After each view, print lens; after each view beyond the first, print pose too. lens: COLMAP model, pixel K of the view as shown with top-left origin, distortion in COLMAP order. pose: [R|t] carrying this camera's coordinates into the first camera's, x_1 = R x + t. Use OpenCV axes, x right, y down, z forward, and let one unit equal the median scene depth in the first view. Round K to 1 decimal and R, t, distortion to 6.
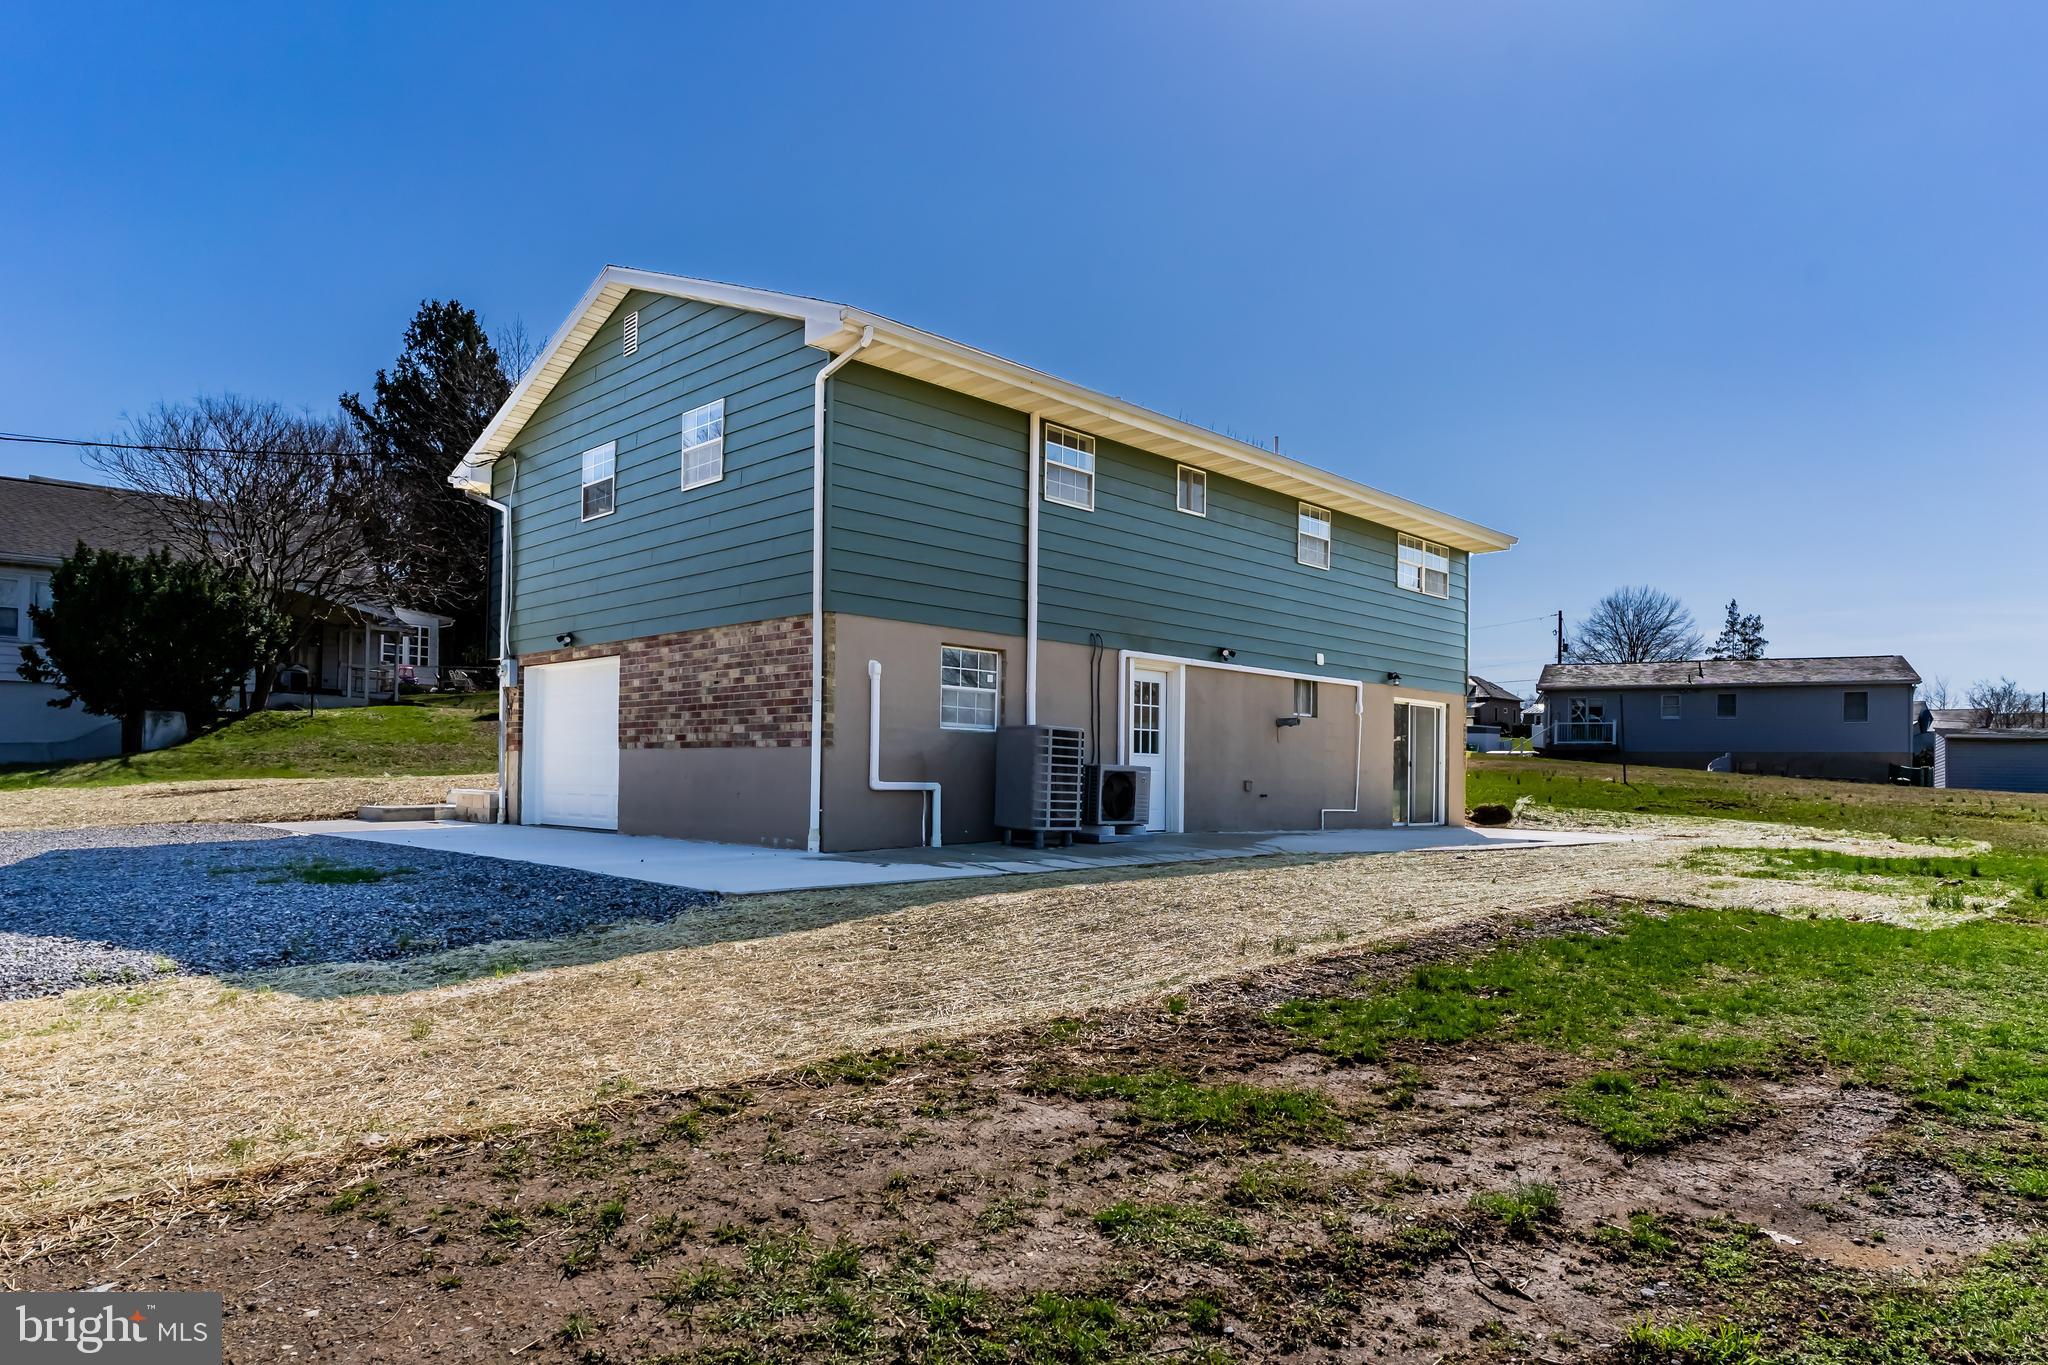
lens RADIAL K [[1241.1, 0, 1022.5], [0, 1241.1, 671.6], [0, 0, 1]] dist [-0.006575, 0.002281]
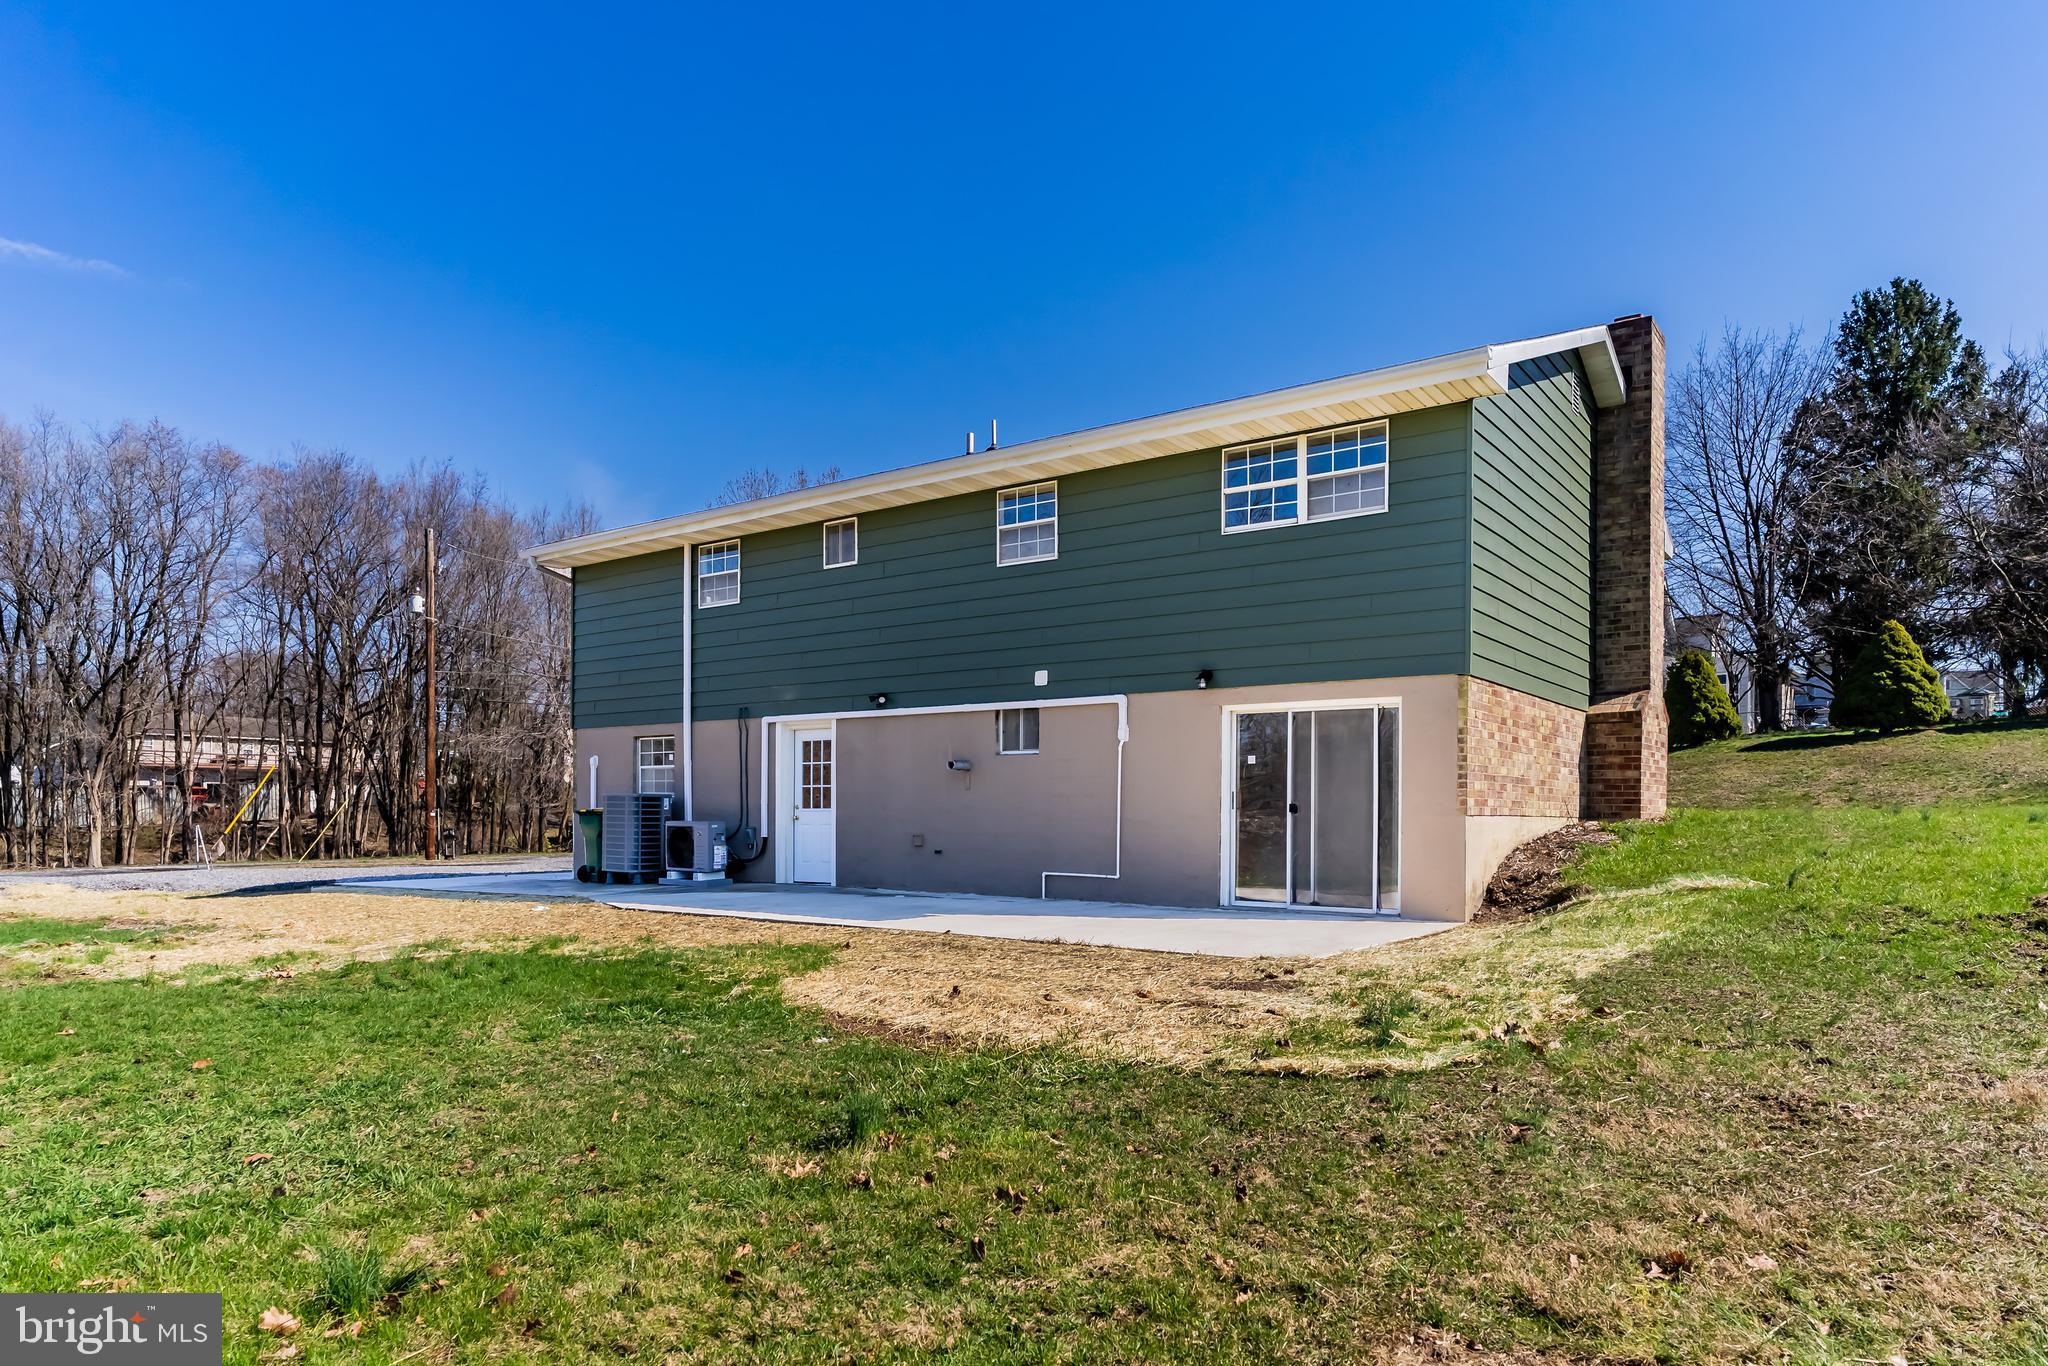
lens RADIAL K [[1241.1, 0, 1024.2], [0, 1241.1, 700.5], [0, 0, 1]] dist [-0.006575, 0.002281]
pose [[0.166532, -0.103470, -0.980592, 1.163012], [0.088710, 0.992018, -0.089610, 0.084885], [0.982037, -0.072065, 0.174382, 0.994449]]
